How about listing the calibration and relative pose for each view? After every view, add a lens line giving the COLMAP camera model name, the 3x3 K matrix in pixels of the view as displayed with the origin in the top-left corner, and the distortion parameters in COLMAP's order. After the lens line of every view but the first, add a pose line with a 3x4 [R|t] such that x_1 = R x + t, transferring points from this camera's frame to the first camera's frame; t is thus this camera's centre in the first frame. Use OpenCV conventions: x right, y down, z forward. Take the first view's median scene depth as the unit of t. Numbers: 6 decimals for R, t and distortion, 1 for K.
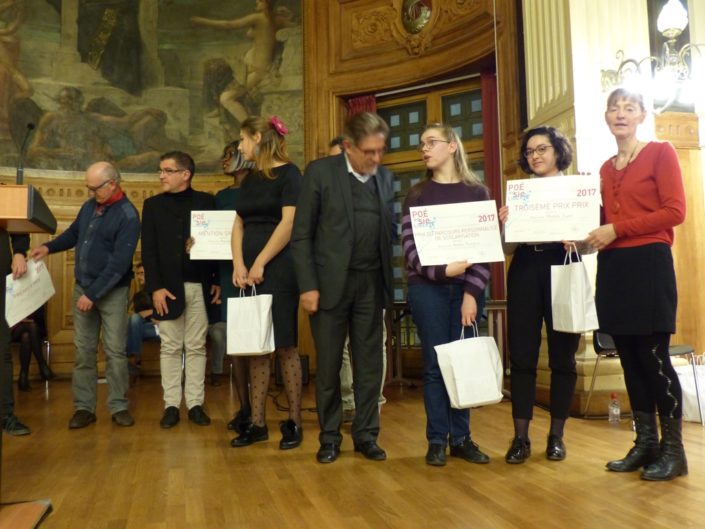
lens RADIAL K [[654.4, 0, 352.5], [0, 654.4, 264.5], [0, 0, 1]] dist [-0.044662, 0.029401]
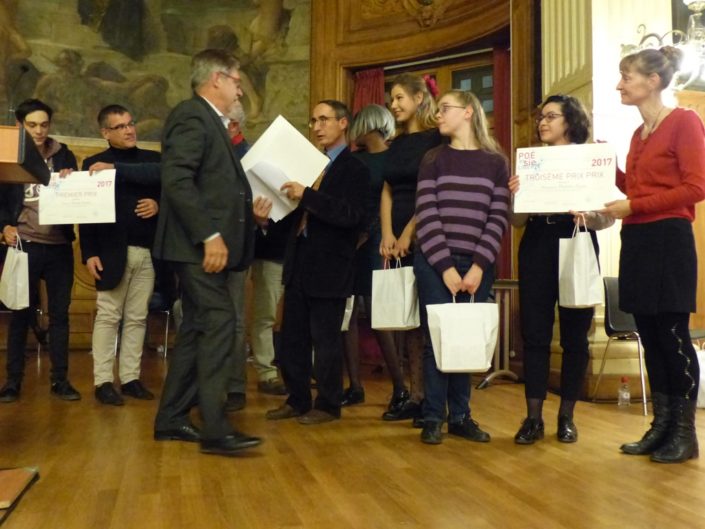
lens RADIAL K [[654.4, 0, 352.5], [0, 654.4, 264.5], [0, 0, 1]] dist [-0.044662, 0.029401]
pose [[0.999496, 0.031188, 0.005890, -0.007935], [-0.031320, 0.999226, 0.023802, 0.011283], [-0.005143, -0.023974, 0.999699, 0.021097]]
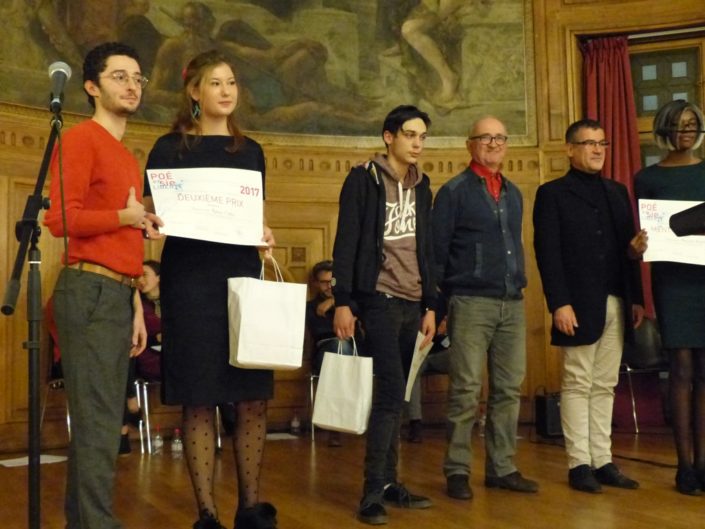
lens RADIAL K [[1002.3, 0, 379.6], [0, 1002.3, 263.2], [0, 0, 1]] dist [0.005076, 0.007220]
pose [[0.987368, 0.010041, 0.158127, -0.407138], [-0.009997, 0.999949, -0.001078, -0.002853], [-0.158130, -0.000517, 0.987418, -0.059773]]
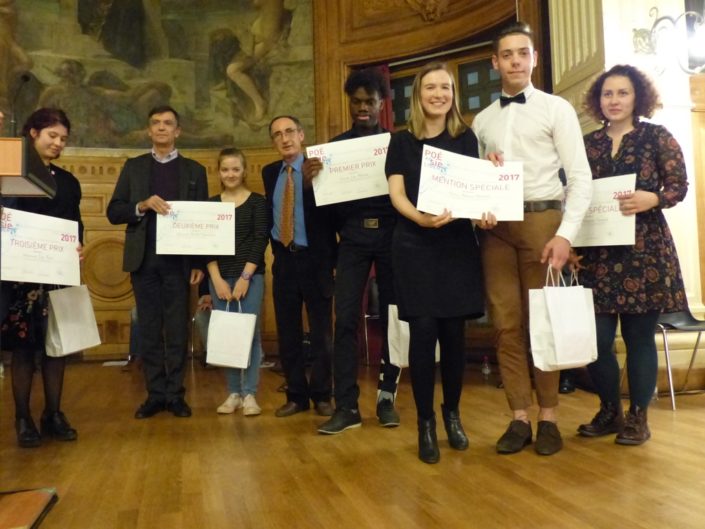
lens RADIAL K [[654.4, 0, 352.5], [0, 654.4, 264.5], [0, 0, 1]] dist [-0.044662, 0.029401]
pose [[0.999936, -0.008297, -0.007667, -0.012797], [0.008483, 0.999664, 0.024493, 0.010082], [0.007461, -0.024556, 0.999671, 0.033726]]
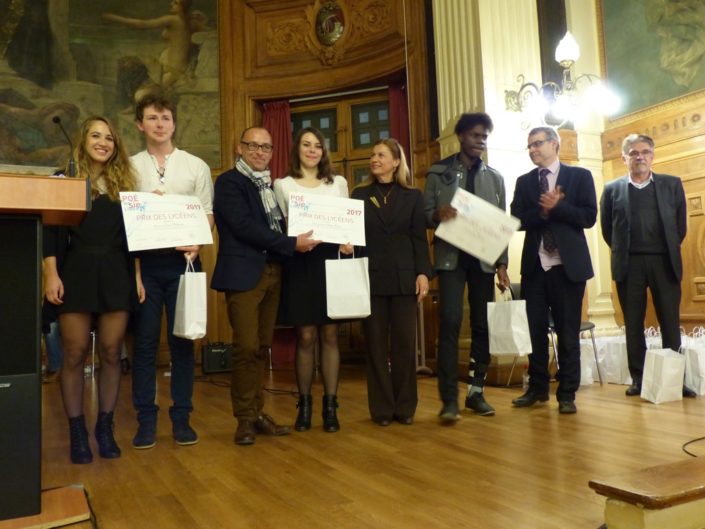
lens RADIAL K [[618.7, 0, 352.8], [0, 618.7, 261.3], [0, 0, 1]] dist [-0.029800, 0.012893]
pose [[0.974923, -0.004305, 0.222502, -0.088865], [0.003932, 0.999990, 0.002119, 0.003288], [-0.222509, -0.001191, 0.974930, -0.015628]]
